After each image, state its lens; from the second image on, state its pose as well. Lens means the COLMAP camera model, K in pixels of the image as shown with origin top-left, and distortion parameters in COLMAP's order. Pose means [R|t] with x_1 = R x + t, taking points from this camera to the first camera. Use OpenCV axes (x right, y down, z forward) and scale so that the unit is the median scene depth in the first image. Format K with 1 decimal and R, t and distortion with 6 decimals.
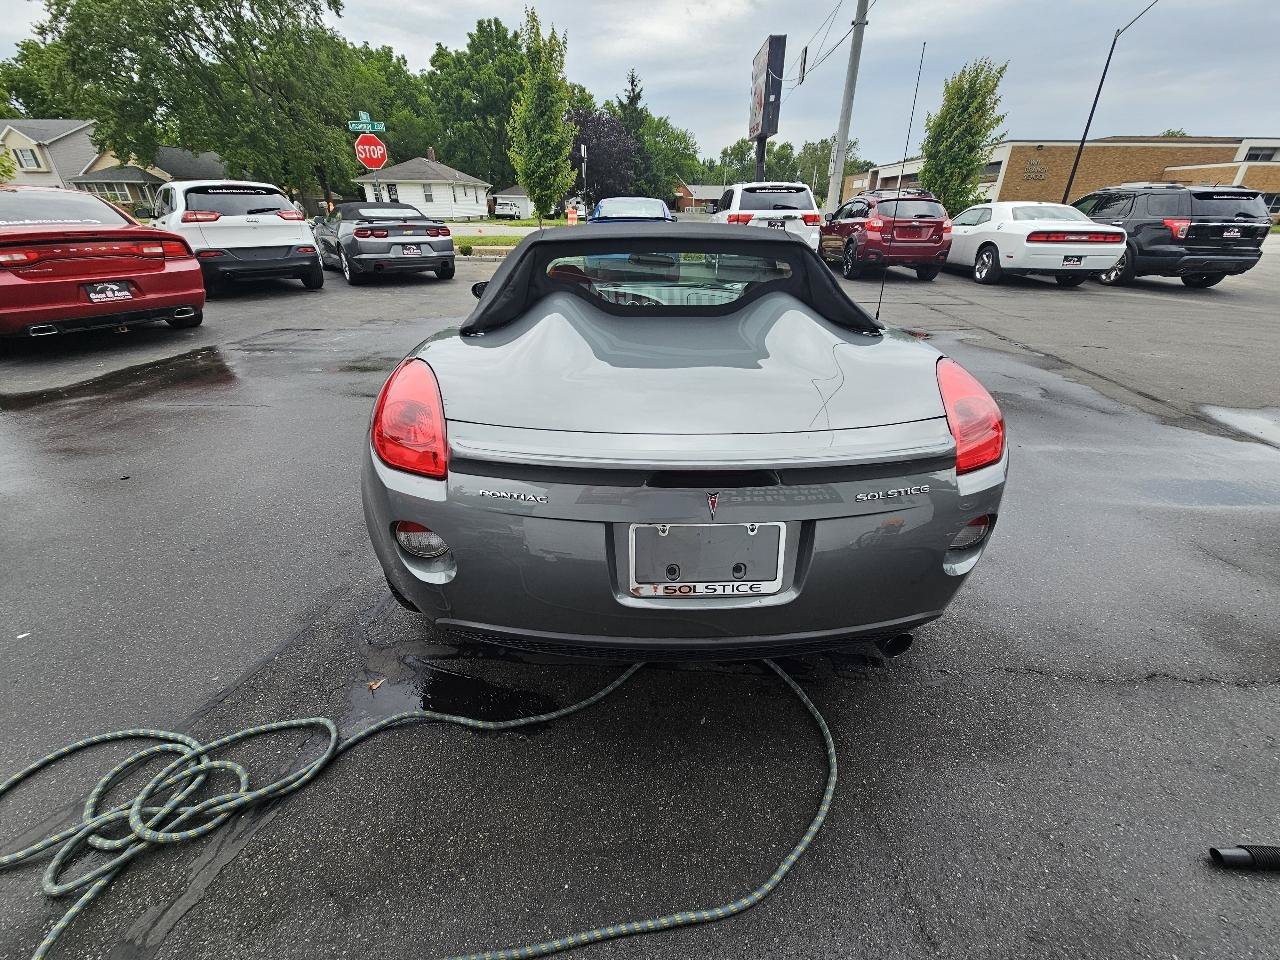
lens RADIAL K [[519.0, 0, 642.3], [0, 519.0, 477.5], [0, 0, 1]] dist [0.002388, -0.001674]
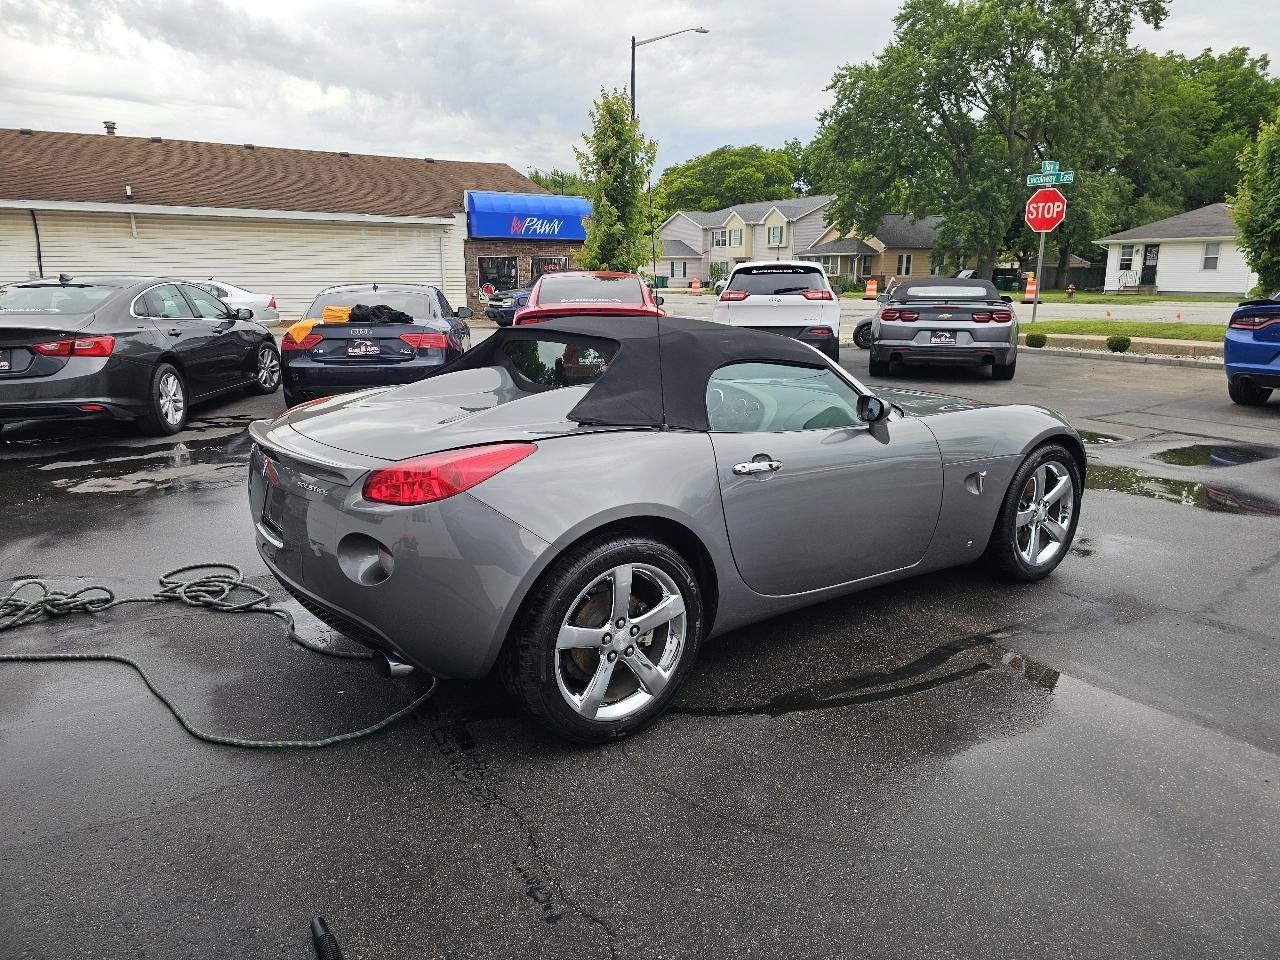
lens RADIAL K [[853.9, 0, 638.6], [0, 853.9, 468.1], [0, 0, 1]] dist [0.053636, -0.045598]
pose [[0.563031, 0.174384, -0.807828, 0.288155], [-0.377140, 0.923984, -0.063396, -0.021072], [0.735365, 0.340358, 0.585999, 0.021076]]
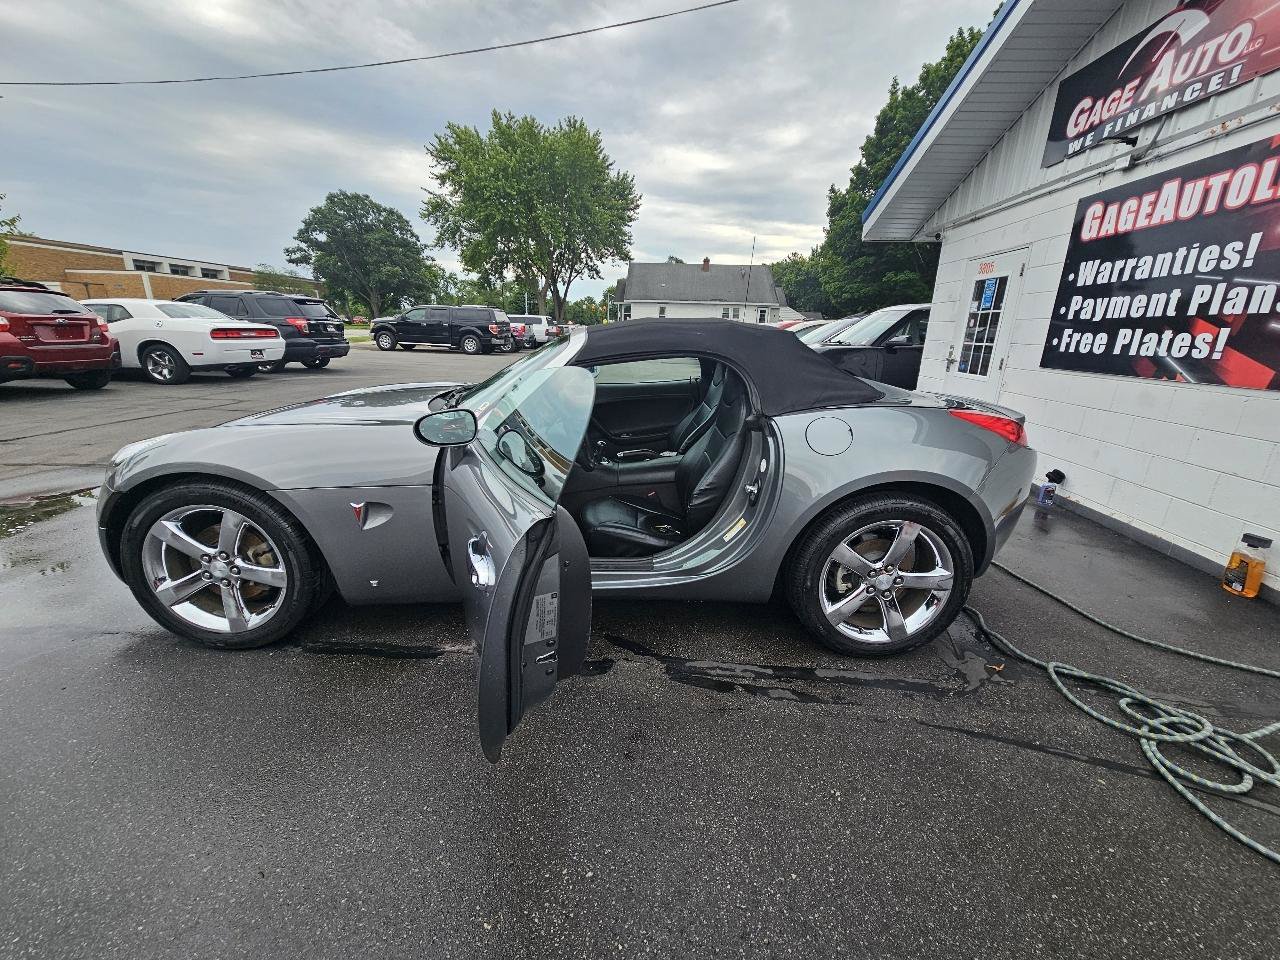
lens RADIAL K [[519.0, 0, 640.7], [0, 519.0, 480.9], [0, 0, 1]] dist [0.002388, -0.001674]
pose [[0.011831, -0.290191, 0.956896, -0.240408], [0.438009, 0.861771, 0.255927, -0.102483], [-0.898893, 0.416101, 0.137302, 0.214634]]
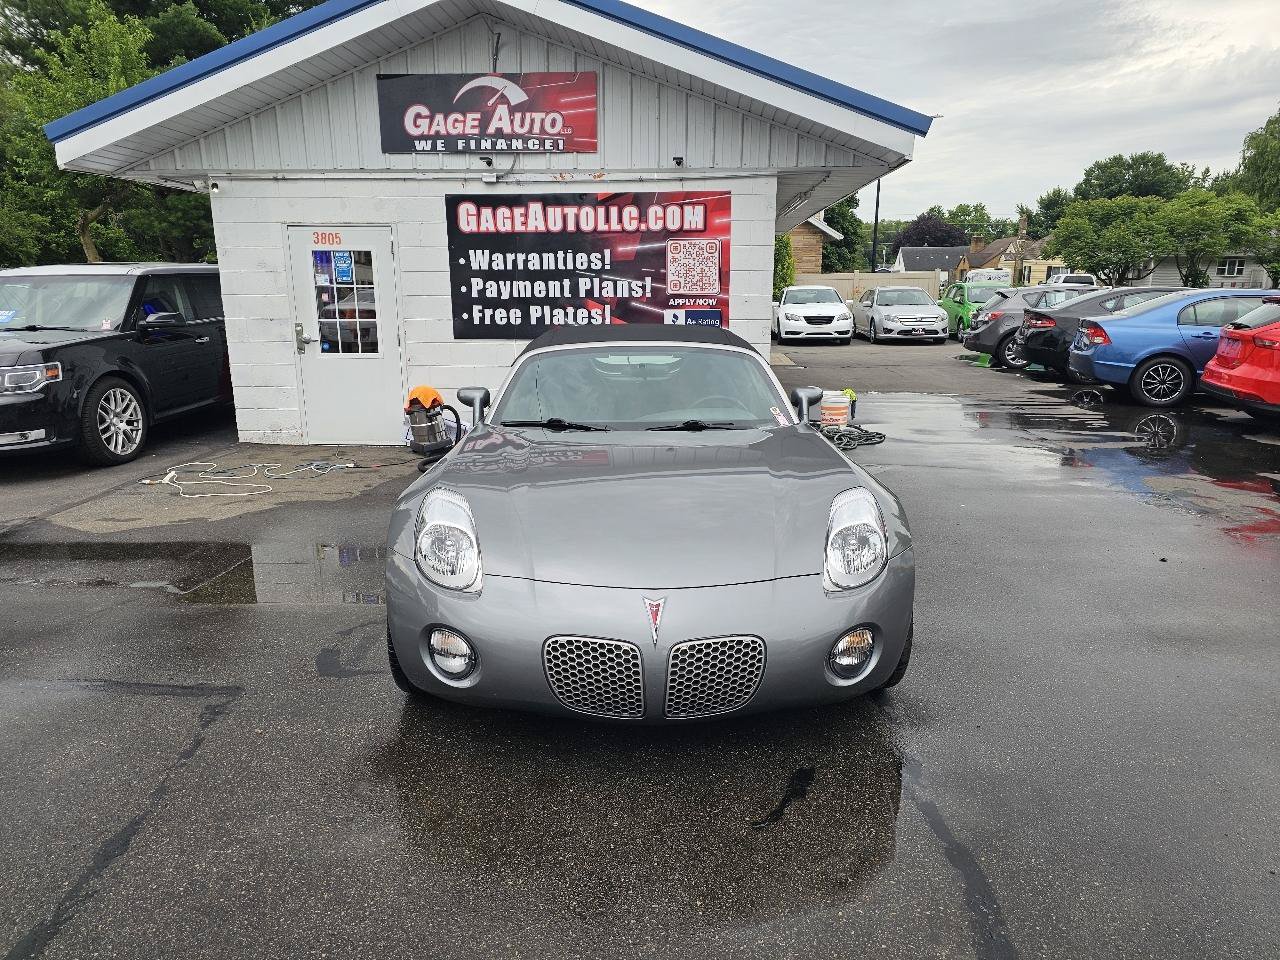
lens RADIAL K [[853.9, 0, 638.8], [0, 853.9, 492.2], [0, 0, 1]] dist [0.053636, -0.045598]
pose [[-0.999766, -0.012366, 0.017759, -0.001604], [0.002459, 0.750417, 0.660960, -0.326948], [-0.021500, 0.660849, -0.750211, 0.590133]]
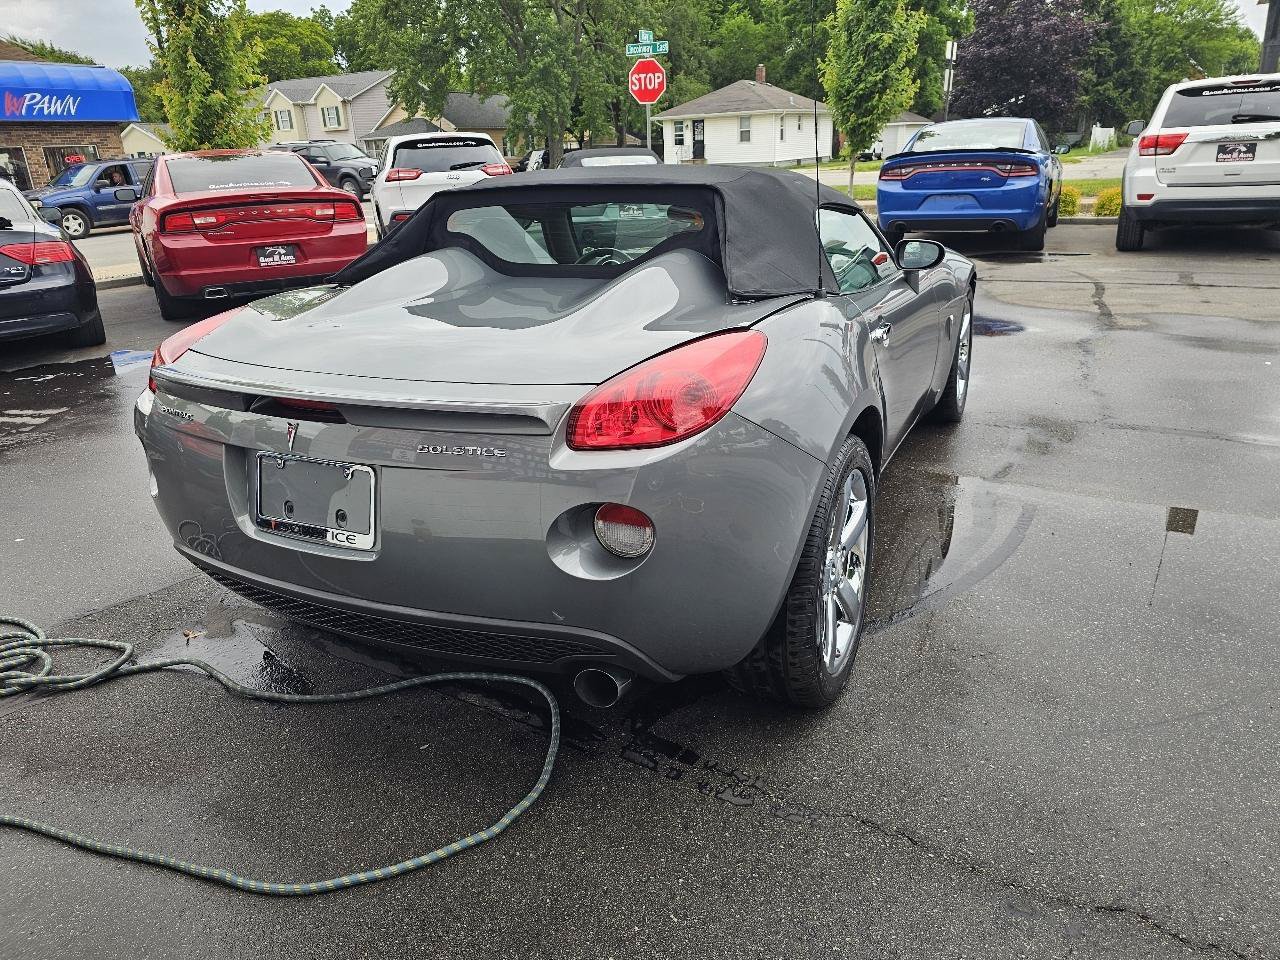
lens RADIAL K [[853.9, 0, 647.6], [0, 853.9, 473.2], [0, 0, 1]] dist [0.053636, -0.045598]
pose [[0.887260, 0.119728, -0.445460, 0.138538], [-0.169251, 0.982870, -0.072941, 0.011844], [0.429096, 0.140113, 0.892325, -0.017837]]
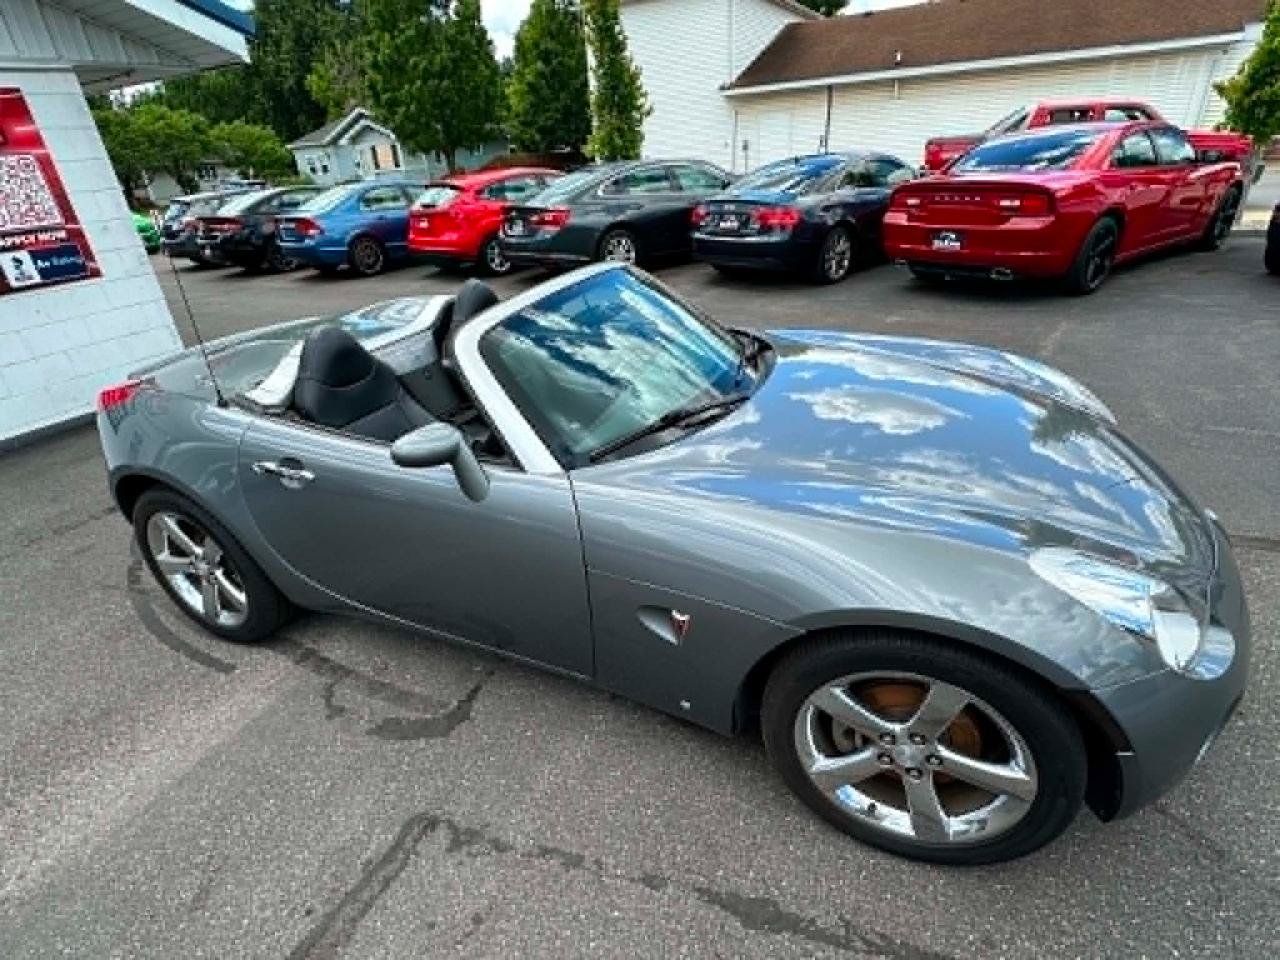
lens RADIAL K [[652.8, 0, 637.6], [0, 652.8, 488.8], [0, 0, 1]] dist [-0.001740, -0.001070]
pose [[-0.414508, 0.442844, -0.795030, 0.218504], [-0.359168, 0.723090, 0.590033, -0.253764], [0.836171, 0.530122, -0.140671, 0.434829]]
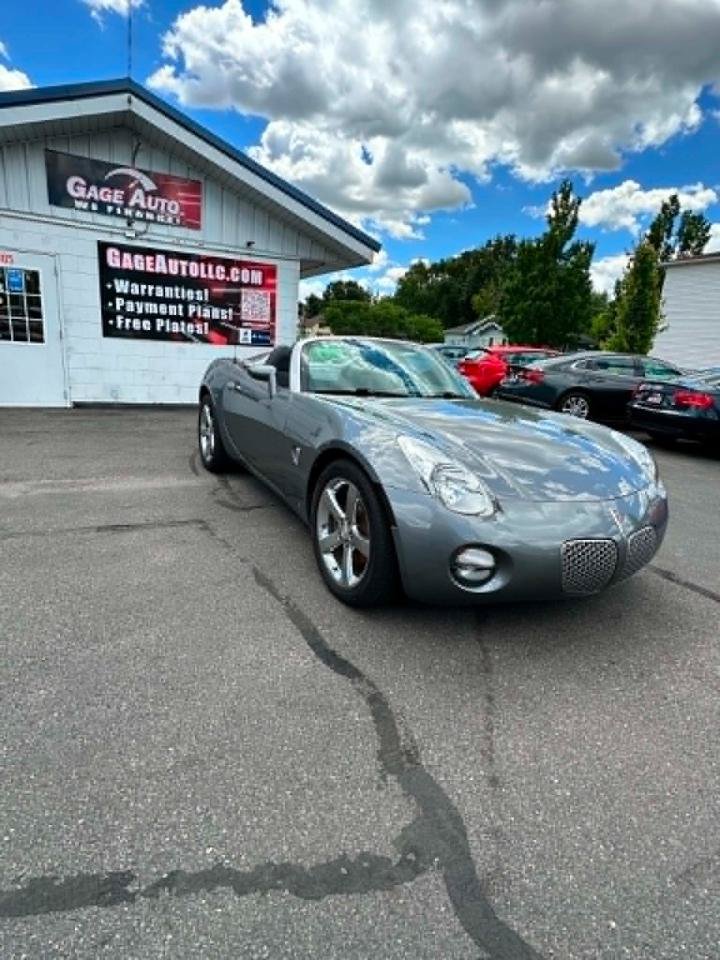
lens RADIAL K [[489.6, 0, 351.1], [0, 489.6, 478.1], [0, 0, 1]] dist [-0.001740, -0.001070]
pose [[-0.873307, 0.053970, -0.484171, 0.207238], [-0.296568, 0.729579, 0.616248, -0.298550], [0.386500, 0.681763, -0.621141, 0.609816]]
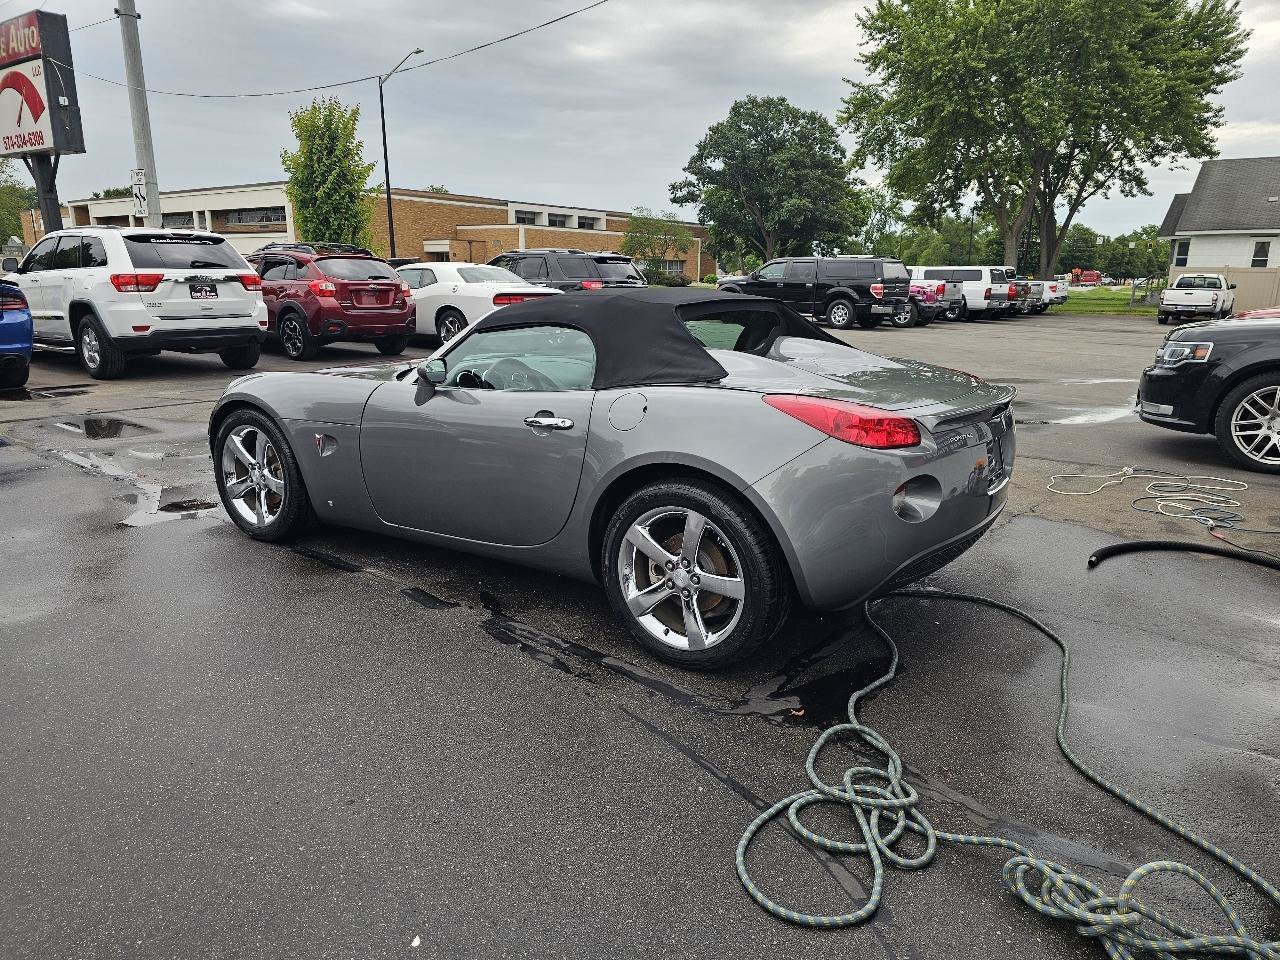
lens RADIAL K [[853.9, 0, 644.8], [0, 853.9, 495.8], [0, 0, 1]] dist [0.053636, -0.045598]
pose [[0.582324, -0.201973, 0.787468, -0.290923], [0.366524, 0.929839, -0.032552, -0.006849], [-0.725643, 0.307582, 0.615495, 0.009364]]
